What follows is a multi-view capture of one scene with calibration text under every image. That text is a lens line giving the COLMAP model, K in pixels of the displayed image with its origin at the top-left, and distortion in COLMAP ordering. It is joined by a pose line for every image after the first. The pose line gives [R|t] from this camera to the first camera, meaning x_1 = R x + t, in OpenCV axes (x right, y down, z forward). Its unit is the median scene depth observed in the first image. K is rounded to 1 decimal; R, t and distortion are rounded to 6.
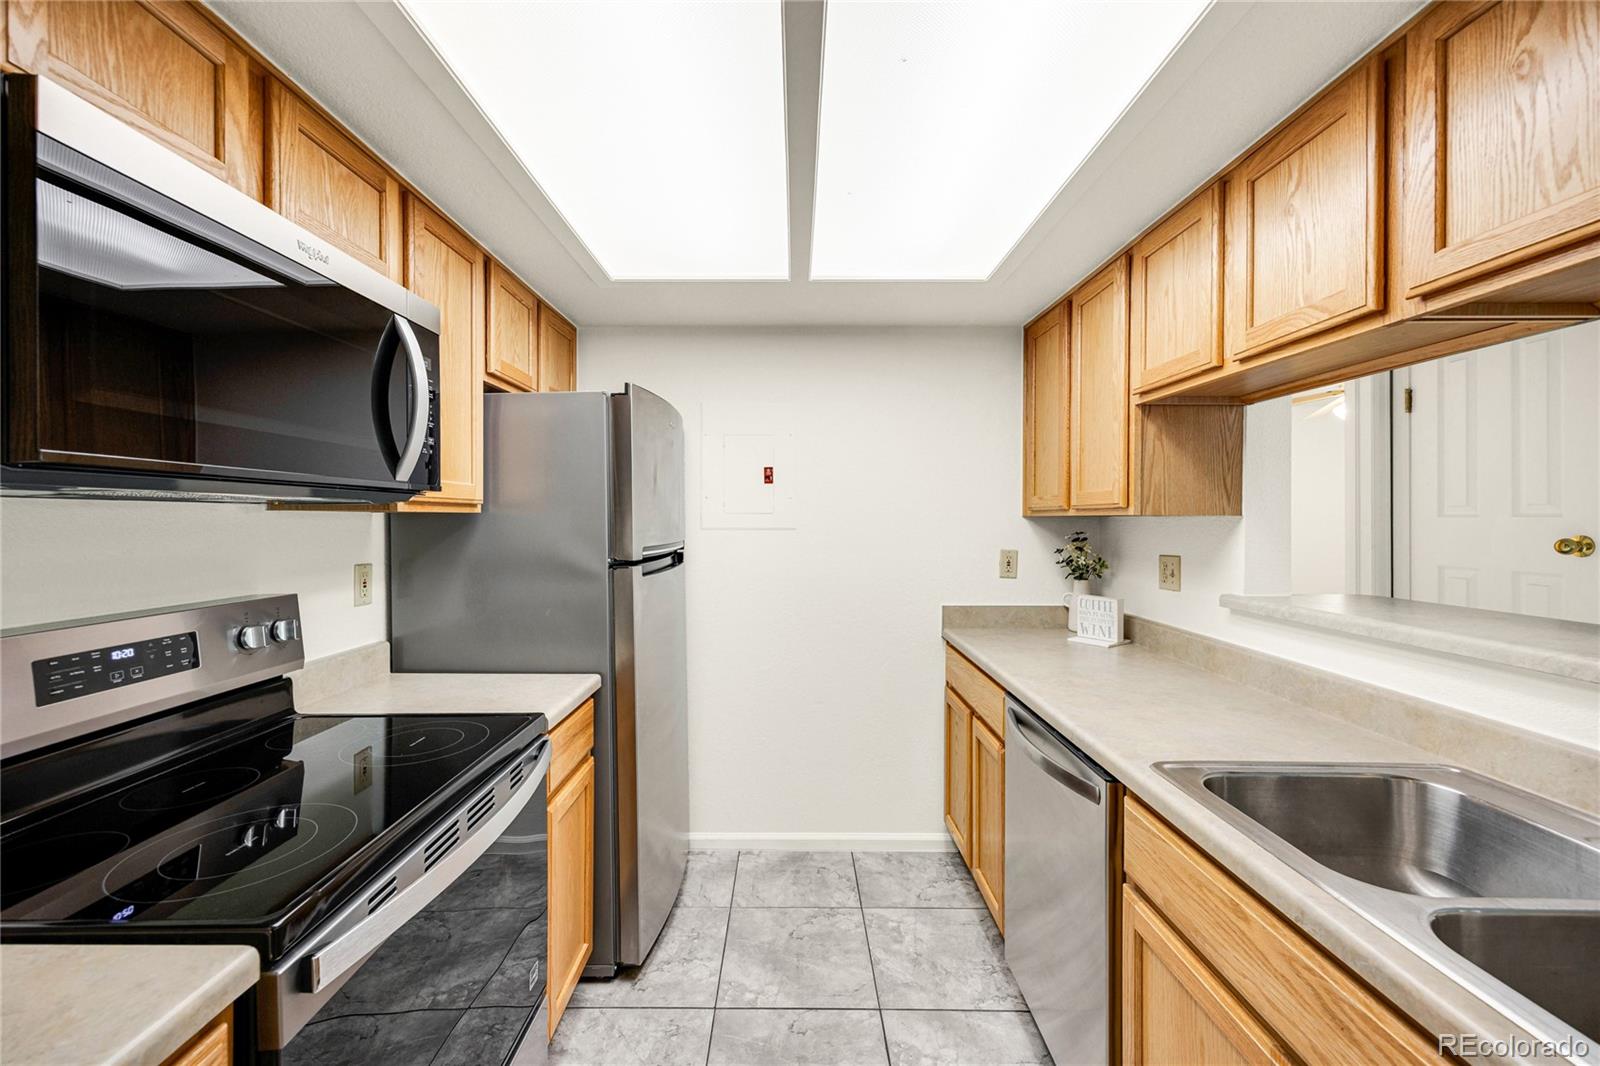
lens RADIAL K [[636.9, 0, 786.2], [0, 636.9, 519.7], [0, 0, 1]] dist [0.002431, 0.000066]
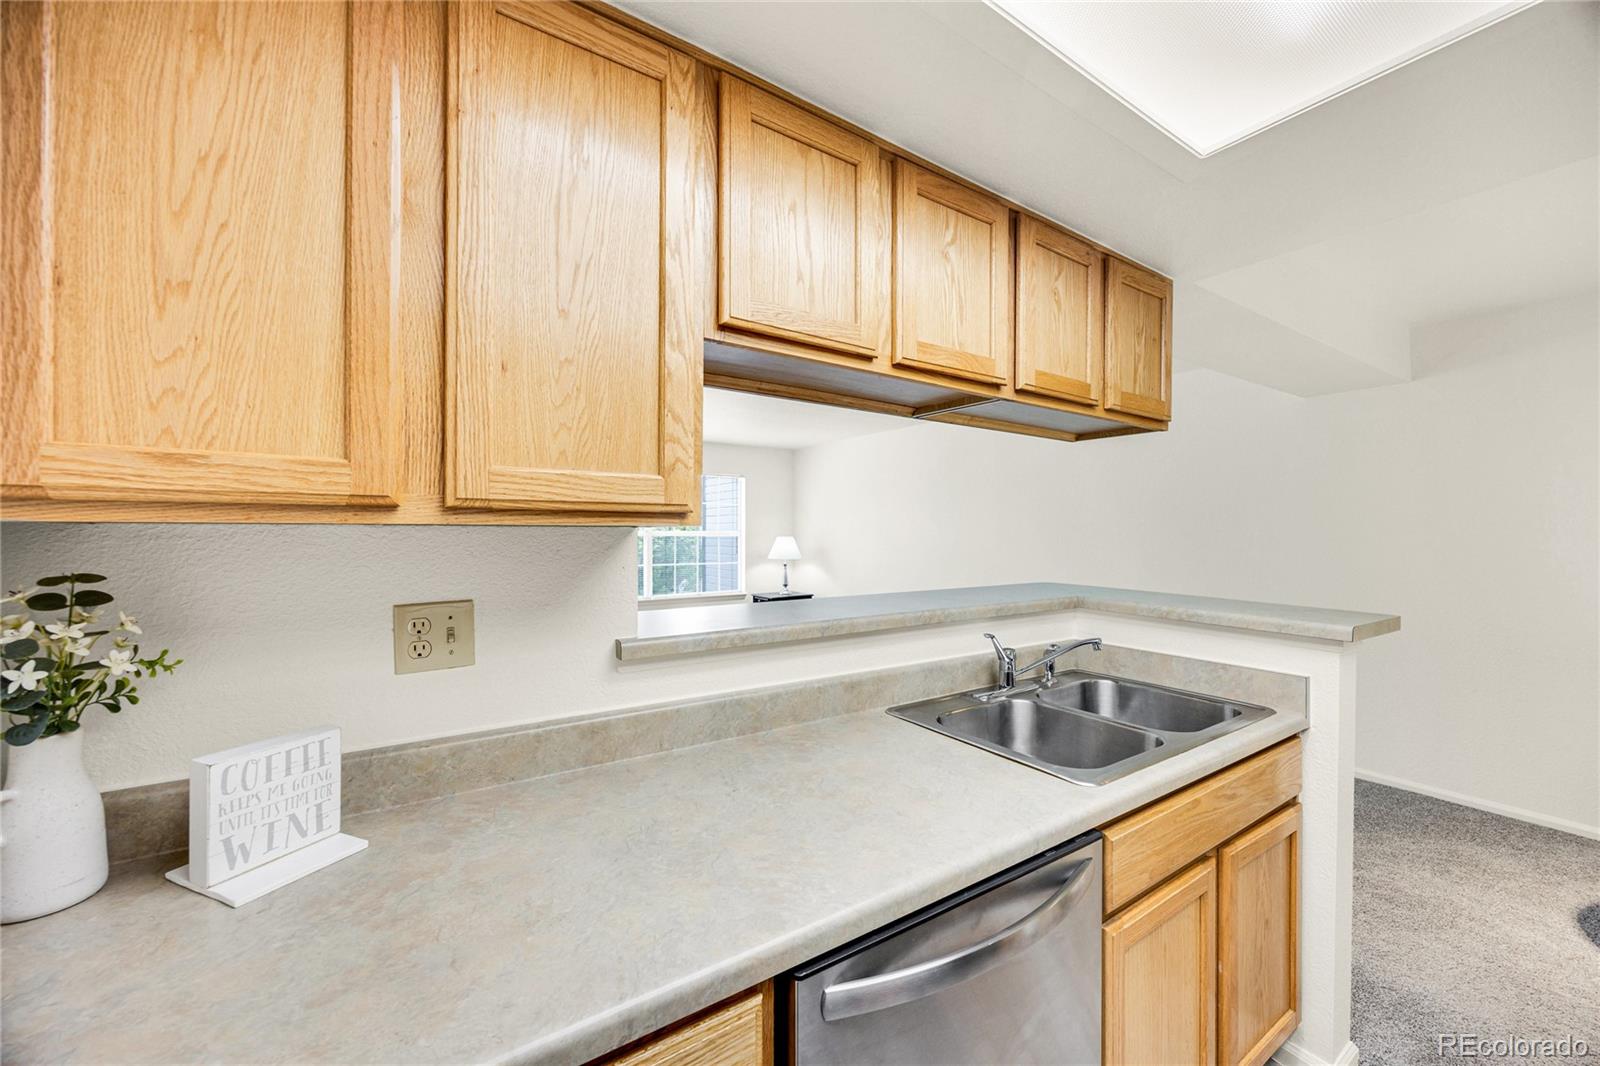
lens RADIAL K [[614.0, 0, 799.4], [0, 614.0, 528.1], [0, 0, 1]] dist [0.002390, 0.000023]
pose [[-0.561251, -0.001158, 0.827645, 0.031440], [-0.005824, 0.999980, -0.002550, -0.004031], [-0.827625, -0.006251, -0.561247, 1.277112]]
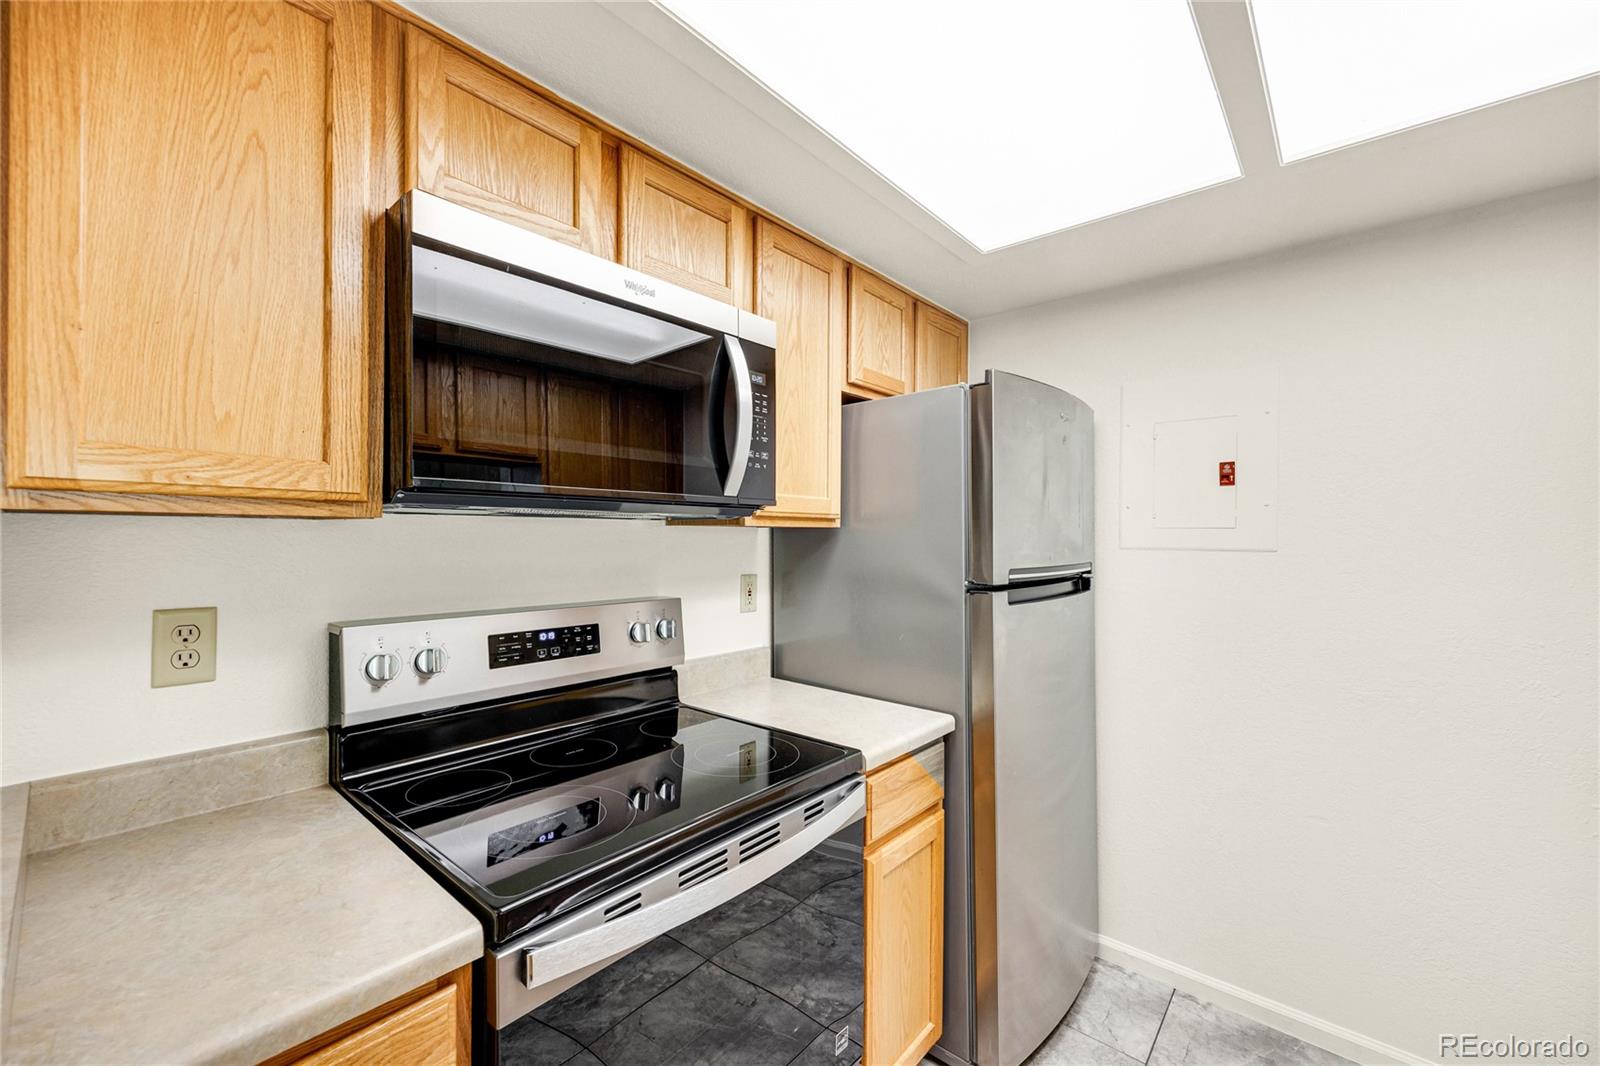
lens RADIAL K [[648.8, 0, 769.1], [0, 648.8, 537.8], [0, 0, 1]] dist [0.008160, 0.000052]
pose [[0.751311, 0.008275, -0.659896, 0.102919], [-0.006490, 0.999966, 0.005149, 0.000935], [0.659916, 0.000414, 0.751339, 0.192668]]
